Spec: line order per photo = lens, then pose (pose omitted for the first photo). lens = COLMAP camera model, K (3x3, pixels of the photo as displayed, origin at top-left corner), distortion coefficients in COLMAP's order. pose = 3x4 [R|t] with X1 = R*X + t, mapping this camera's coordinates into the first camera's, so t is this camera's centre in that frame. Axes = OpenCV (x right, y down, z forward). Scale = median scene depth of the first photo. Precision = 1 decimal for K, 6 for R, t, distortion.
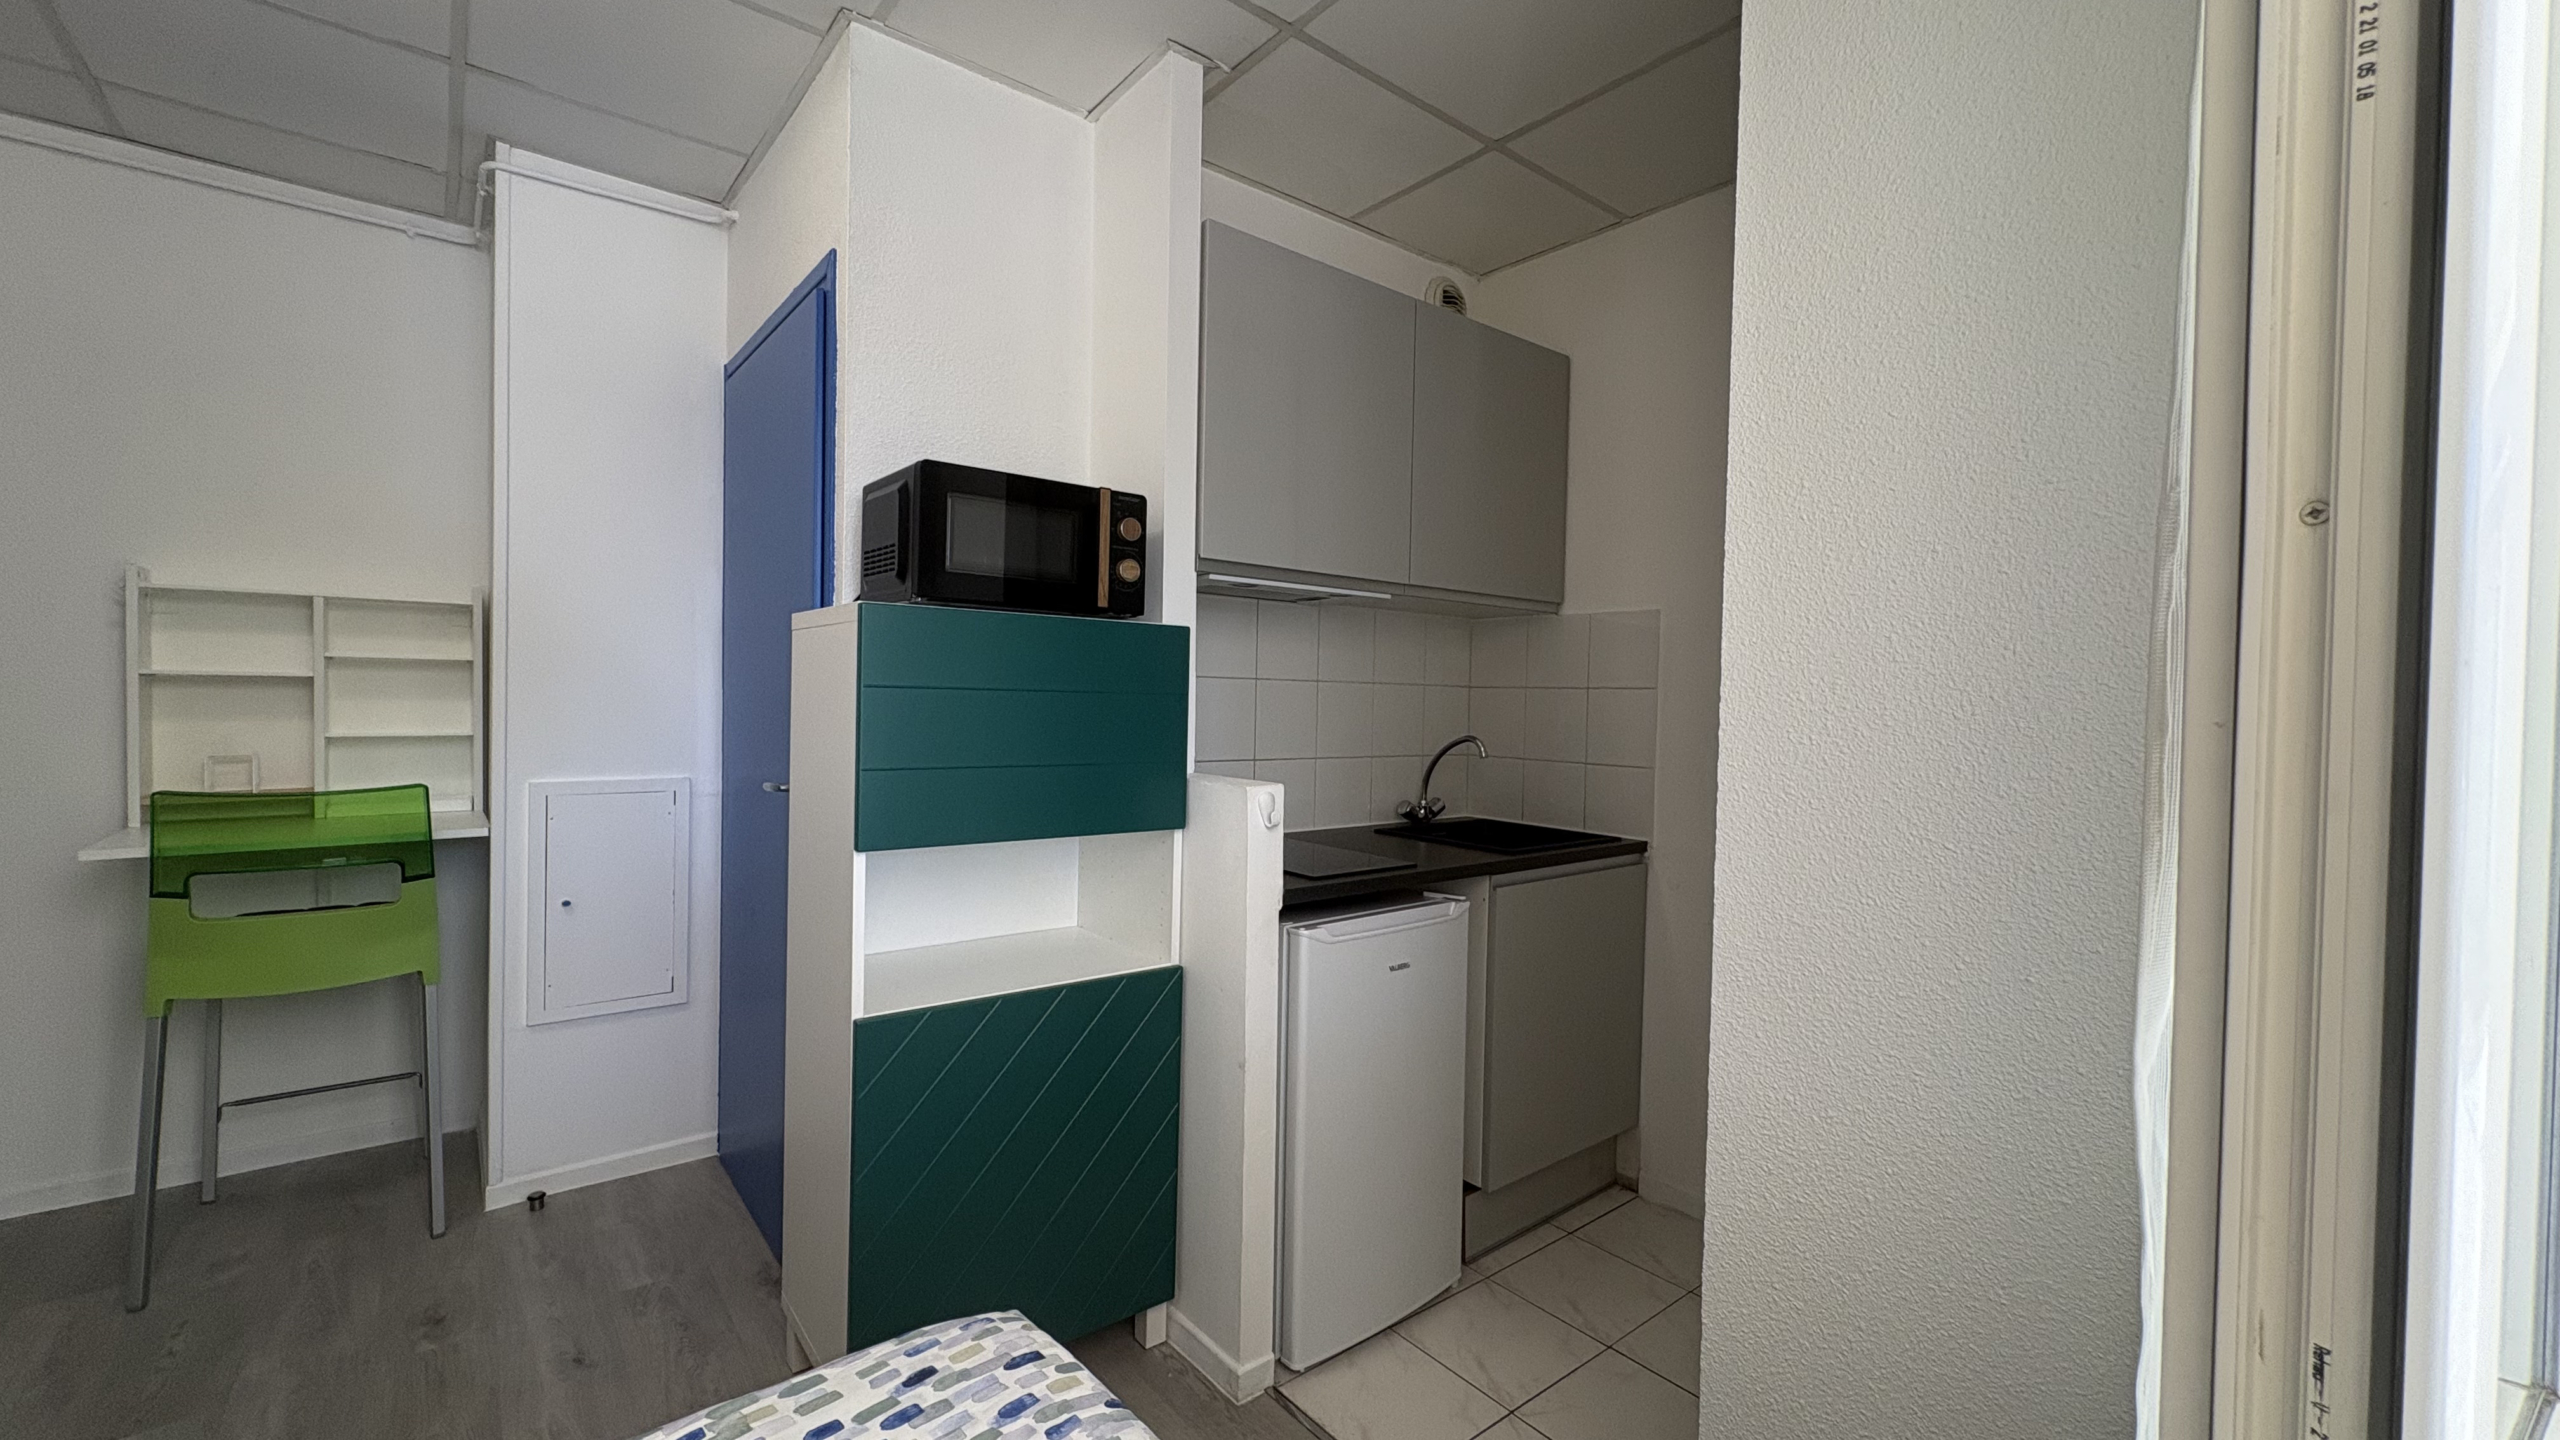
lens RADIAL K [[1023.7, 0, 1277.2], [0, 1023.7, 720.3], [0, 0, 1]] dist [0.002935, 0.000065]
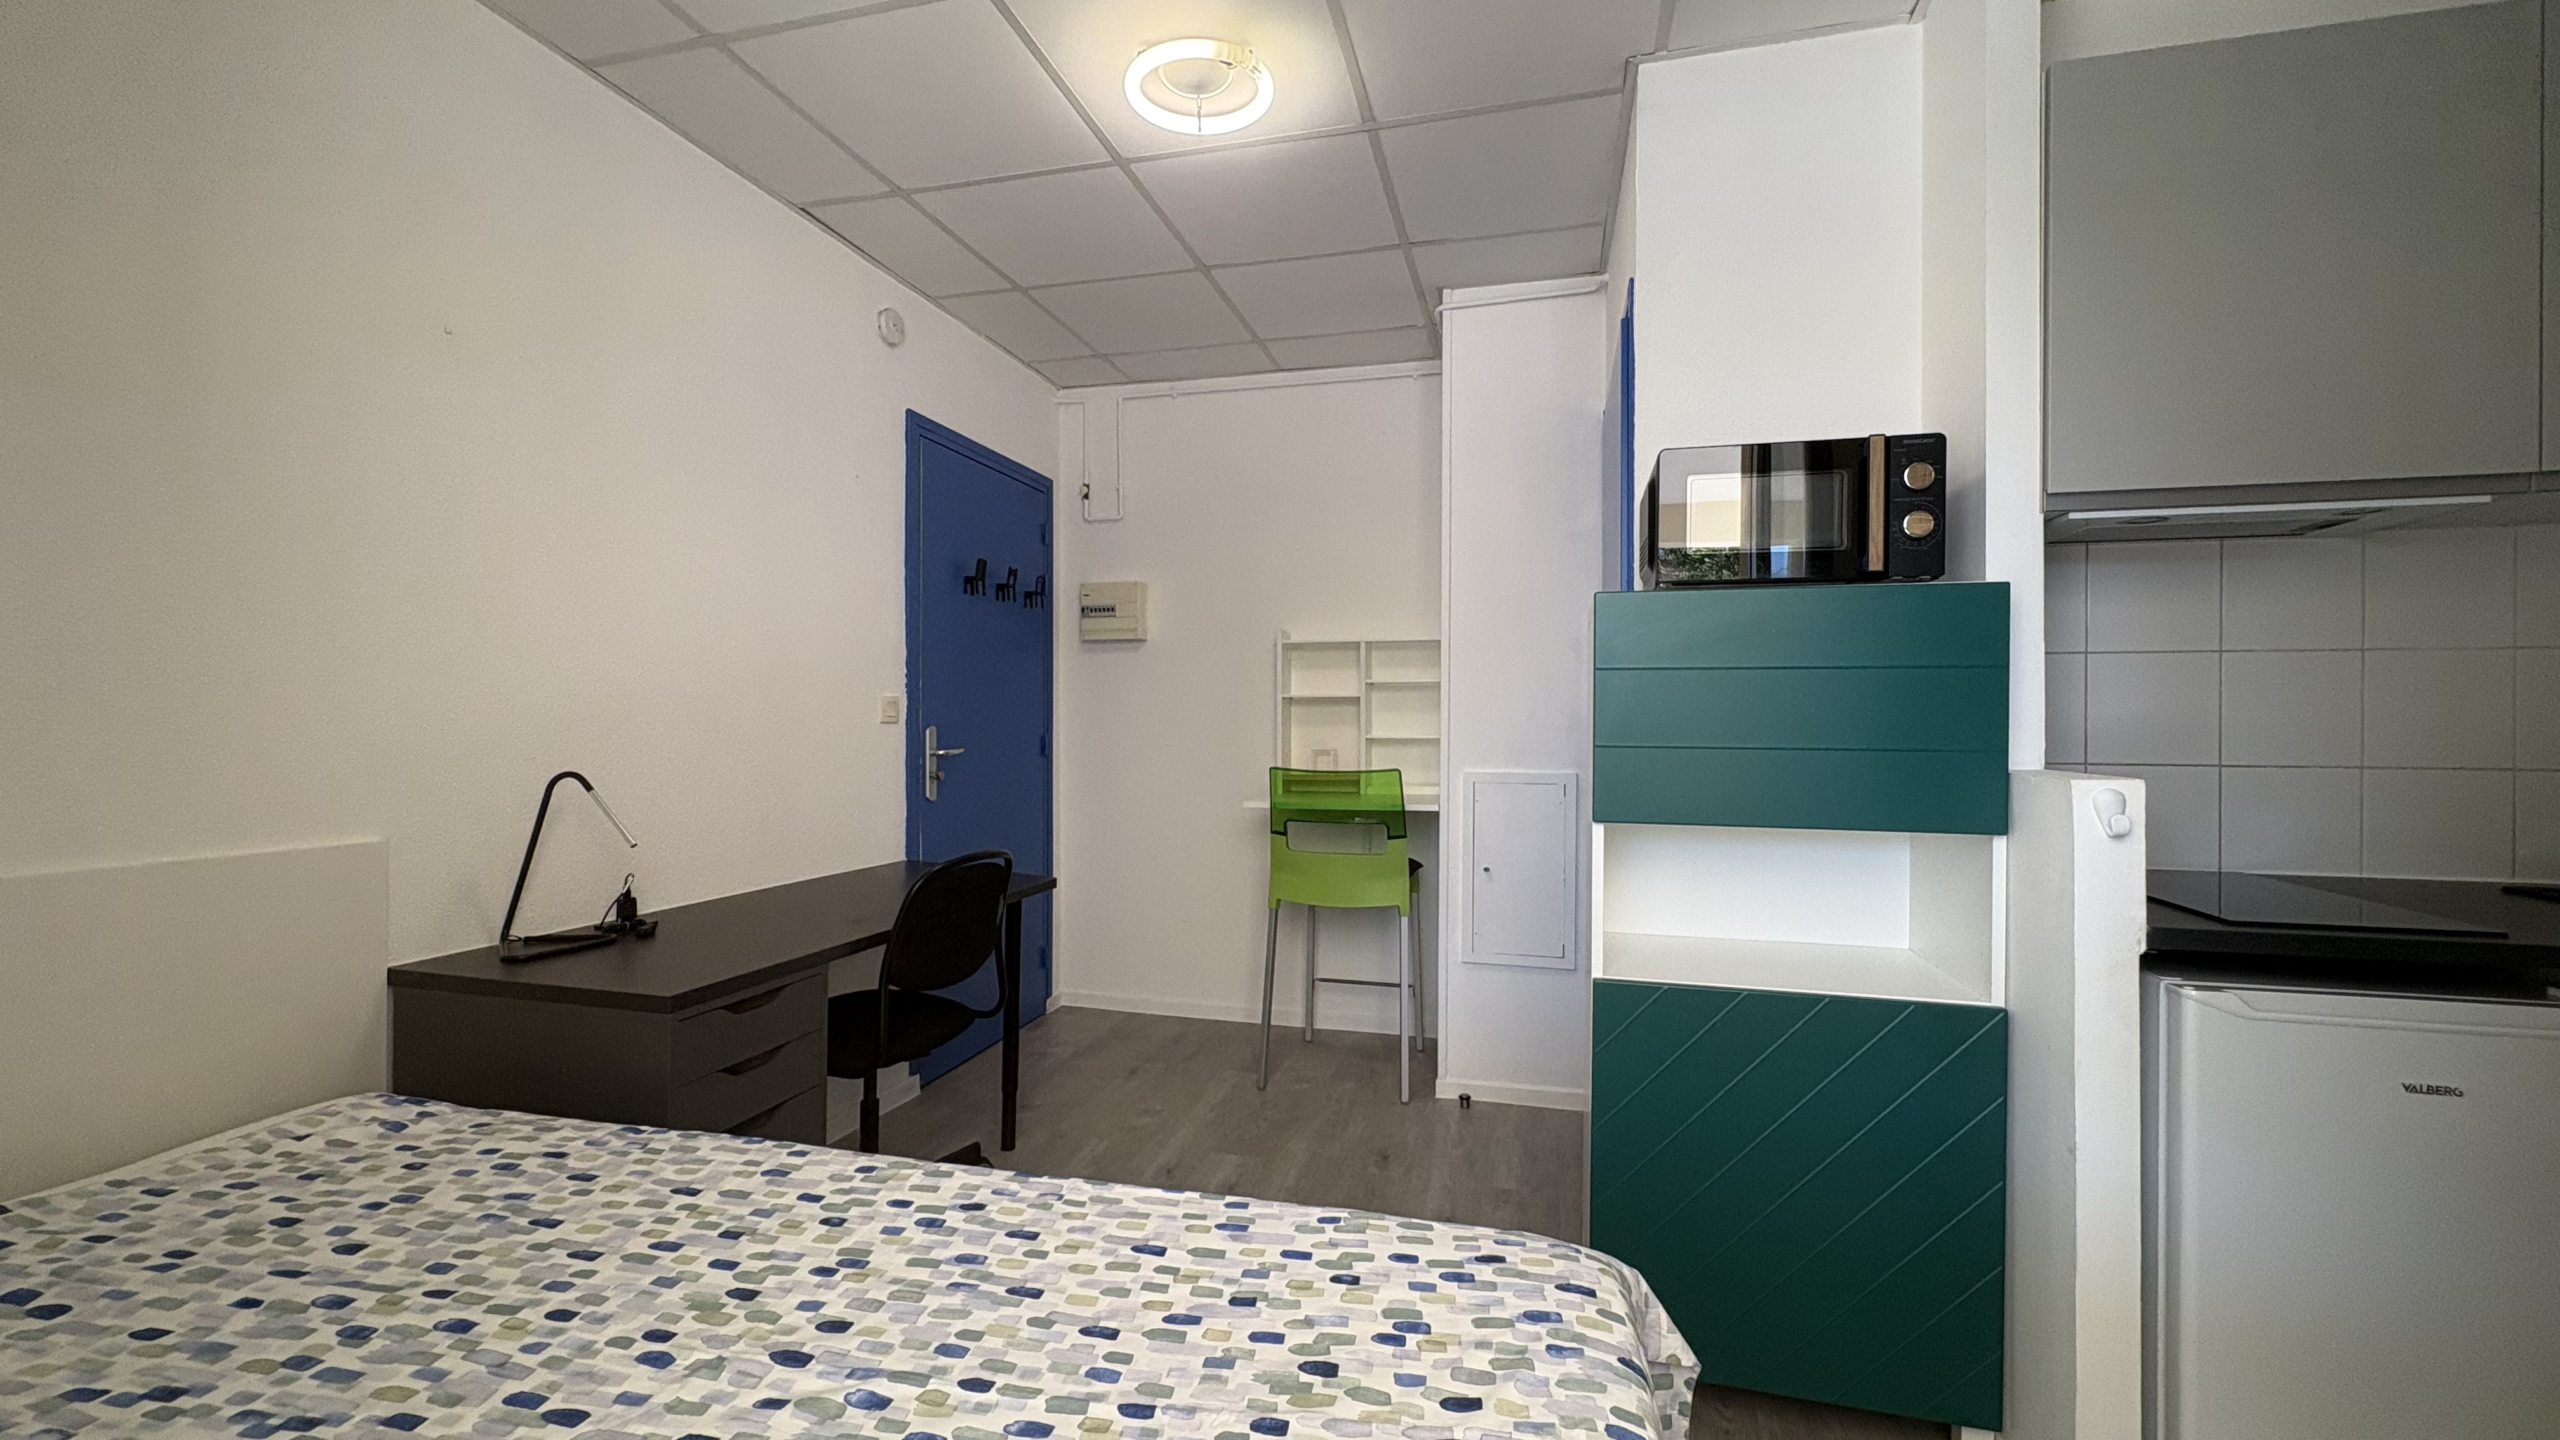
lens RADIAL K [[1023.7, 0, 1277.8], [0, 1023.7, 717.6], [0, 0, 1]] dist [0.002935, 0.000065]
pose [[0.585880, -0.018921, -0.810177, 0.215073], [-0.010082, 0.999480, -0.030633, 0.042380], [0.810335, 0.026115, 0.585384, 0.069857]]
